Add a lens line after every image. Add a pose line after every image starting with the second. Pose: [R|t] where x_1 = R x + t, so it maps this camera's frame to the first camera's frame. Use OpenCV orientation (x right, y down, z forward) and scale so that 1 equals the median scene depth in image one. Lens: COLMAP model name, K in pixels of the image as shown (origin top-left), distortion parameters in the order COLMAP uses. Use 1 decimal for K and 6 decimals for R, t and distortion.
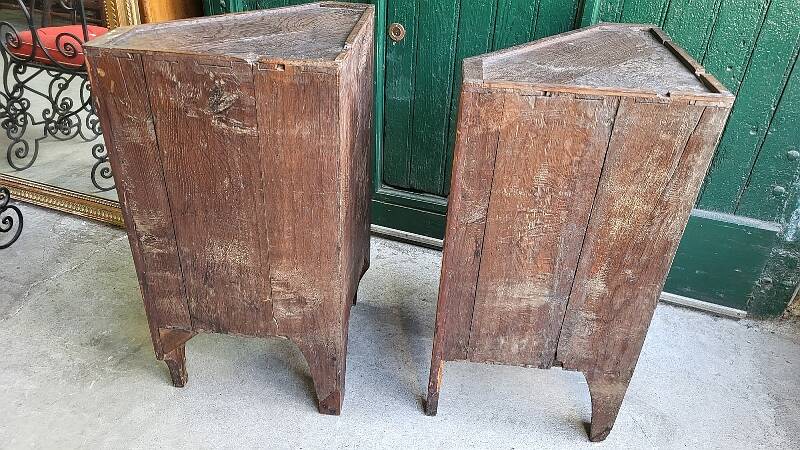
lens RADIAL K [[618.3, 0, 407.3], [0, 618.3, 223.6], [0, 0, 1]] dist [0.042118, -0.014655]
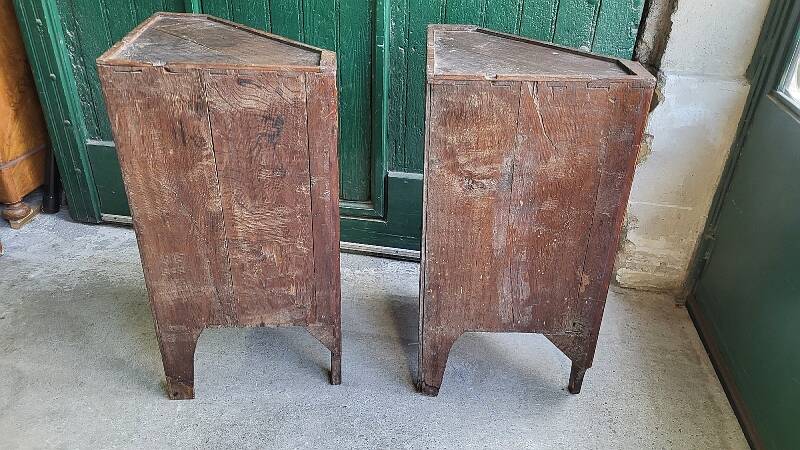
lens RADIAL K [[618.3, 0, 406.3], [0, 618.3, 223.2], [0, 0, 1]] dist [0.042118, -0.014655]
pose [[0.984377, -0.093777, 0.149026, 0.114064], [0.099242, 0.994621, -0.029657, 0.065319], [-0.145444, 0.043983, 0.988388, -0.091894]]
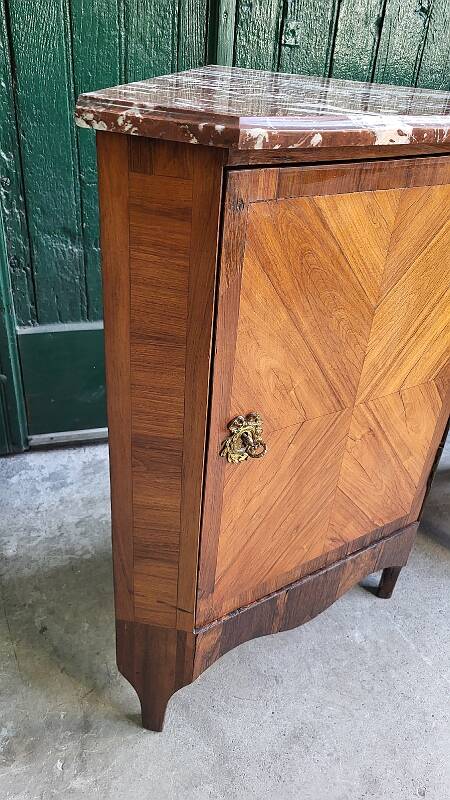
lens RADIAL K [[618.3, 0, 237.4], [0, 618.3, 406.7], [0, 0, 1]] dist [0.042118, -0.014655]
pose [[0.804742, -0.297906, 0.513461, -0.485547], [0.283533, 0.952812, 0.108436, -0.098700], [-0.521536, 0.058320, 0.851234, 0.370631]]
